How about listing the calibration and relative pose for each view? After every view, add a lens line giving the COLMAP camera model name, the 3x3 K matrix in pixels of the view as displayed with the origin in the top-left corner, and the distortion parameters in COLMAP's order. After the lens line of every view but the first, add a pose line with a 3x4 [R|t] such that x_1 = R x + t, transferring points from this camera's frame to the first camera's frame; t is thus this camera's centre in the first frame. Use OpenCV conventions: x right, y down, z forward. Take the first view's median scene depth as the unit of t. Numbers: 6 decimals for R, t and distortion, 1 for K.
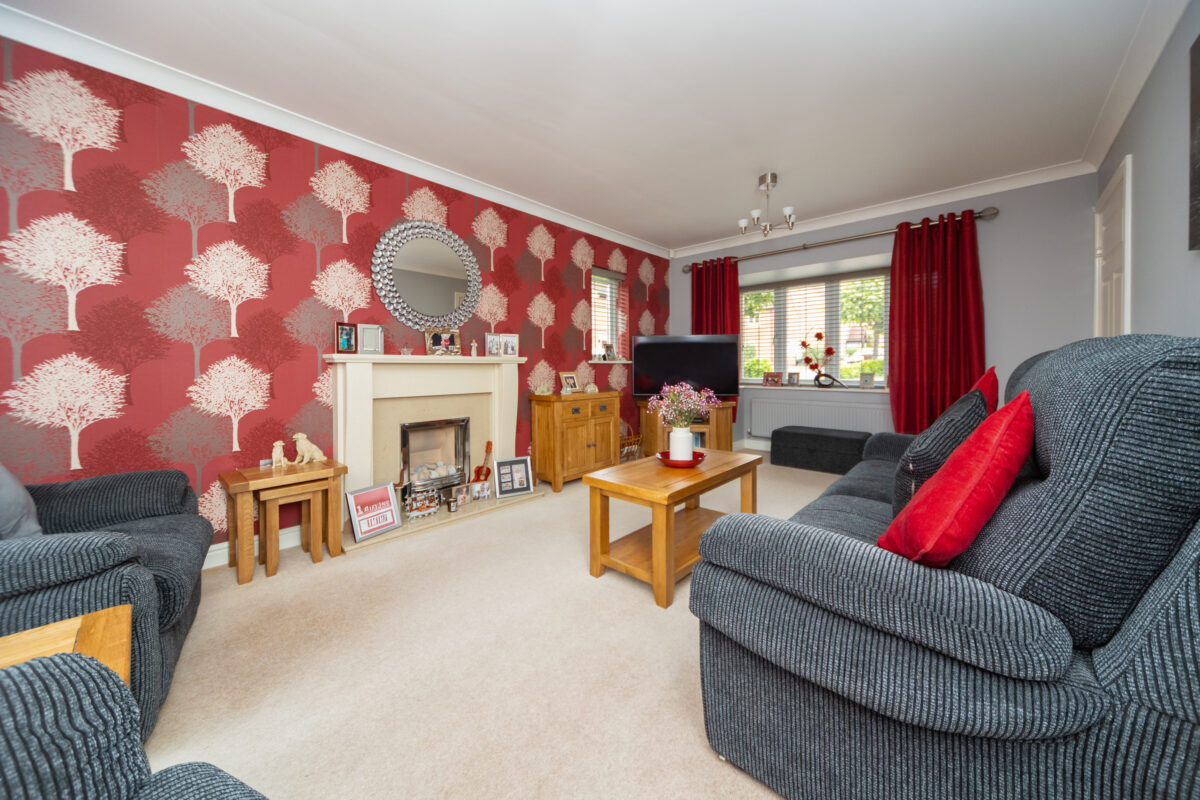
lens RADIAL K [[410.7, 0, 588.4], [0, 410.7, 370.5], [0, 0, 1]] dist [0.002836, -0.000287]
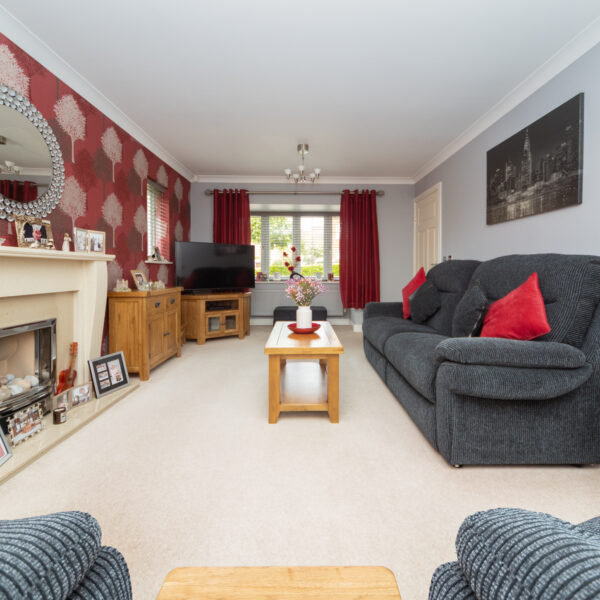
lens RADIAL K [[309.3, 0, 306.5], [0, 309.3, 272.0], [0, 0, 1]] dist [0.000975, -0.000064]
pose [[0.740088, 0.002066, 0.672507, -0.312281], [-0.000621, 0.999997, -0.002389, 0.011234], [-0.672510, 0.001350, 0.740087, 0.108837]]
